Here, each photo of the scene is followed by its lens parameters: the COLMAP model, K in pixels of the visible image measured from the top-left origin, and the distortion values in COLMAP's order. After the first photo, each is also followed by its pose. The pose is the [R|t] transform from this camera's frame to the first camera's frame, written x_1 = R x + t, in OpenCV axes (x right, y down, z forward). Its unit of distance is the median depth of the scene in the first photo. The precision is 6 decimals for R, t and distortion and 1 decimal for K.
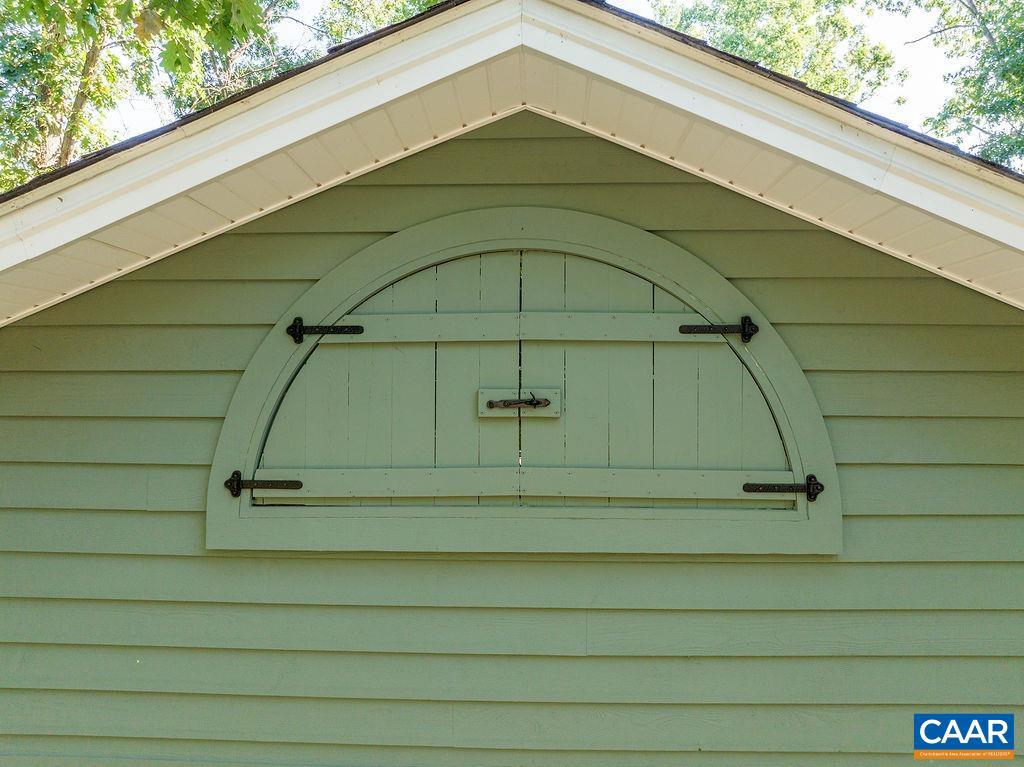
lens RADIAL K [[715.4, 0, 512.0], [0, 715.4, 383.5], [0, 0, 1]] dist [-0.051607, 0.023554]
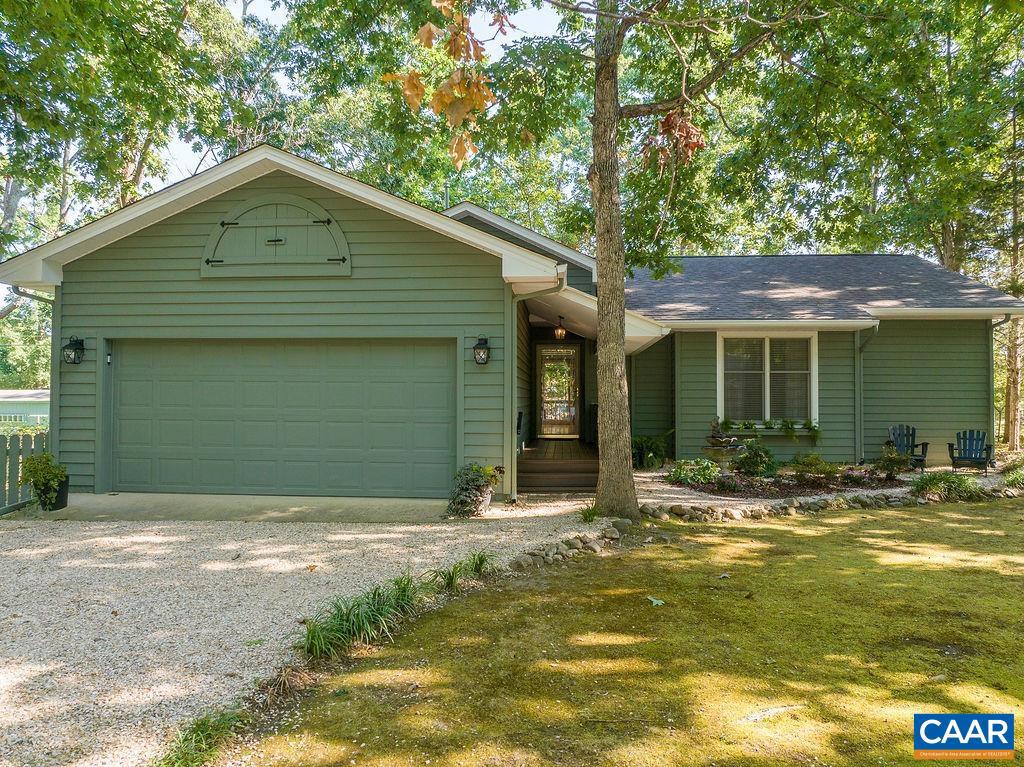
lens RADIAL K [[715.4, 0, 512.0], [0, 715.4, 383.5], [0, 0, 1]] dist [-0.051607, 0.023554]
pose [[0.999152, -0.000464, -0.041180, 1.527407], [0.000191, 0.999978, -0.006638, 0.869522], [0.041182, 0.006625, 0.999130, -2.996253]]
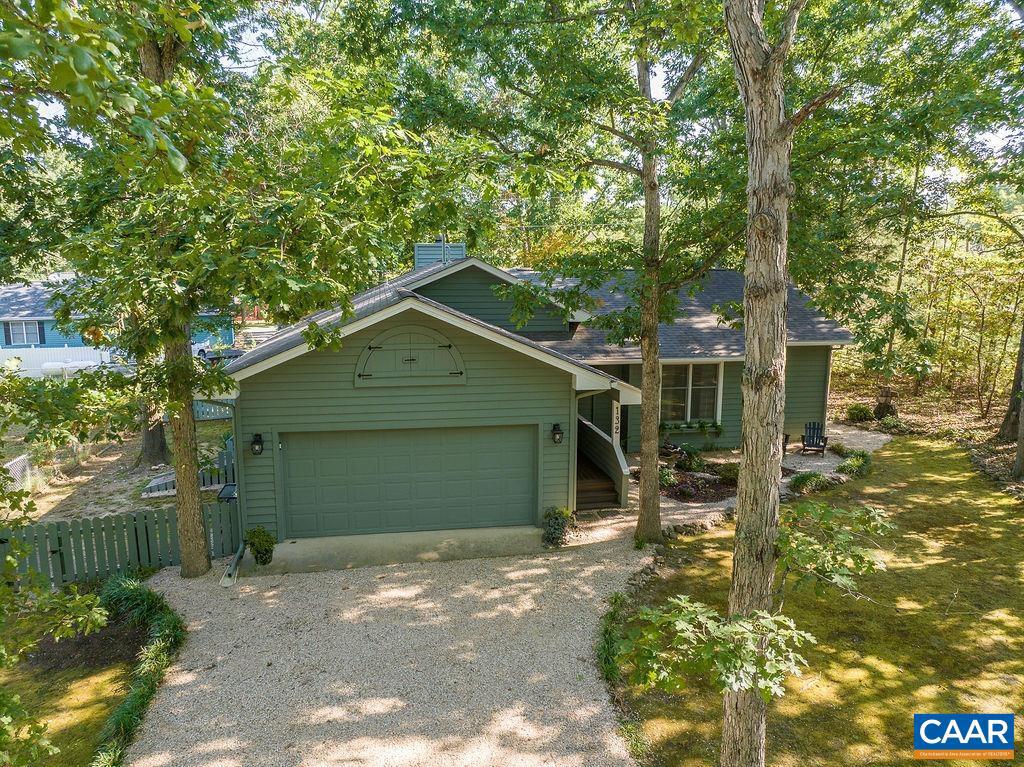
lens RADIAL K [[715.4, 0, 512.0], [0, 715.4, 383.5], [0, 0, 1]] dist [-0.051607, 0.023554]
pose [[0.977869, -0.033512, 0.206517, -0.376804], [-0.004052, 0.983870, 0.178842, -0.803147], [-0.209179, -0.175721, 0.961960, -4.644695]]
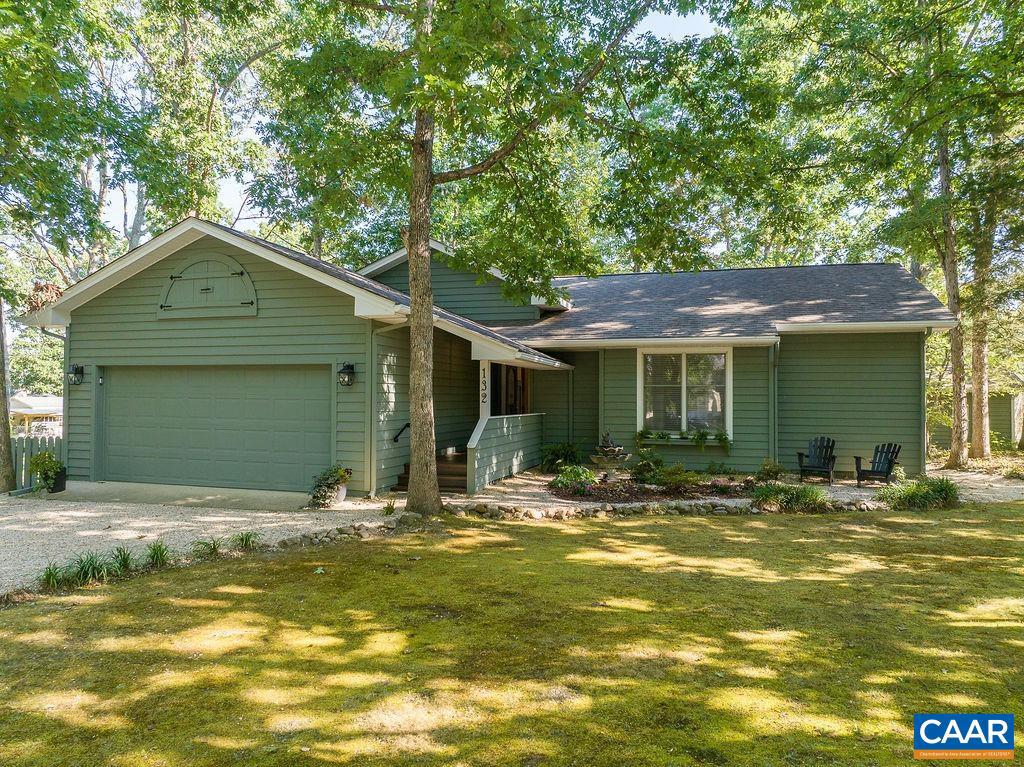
lens RADIAL K [[715.4, 0, 512.0], [0, 715.4, 383.5], [0, 0, 1]] dist [-0.051607, 0.023554]
pose [[0.968117, -0.002055, -0.250491, 3.500130], [0.000547, 0.999981, -0.006088, 0.753686], [0.250499, 0.005757, 0.968100, -3.495330]]
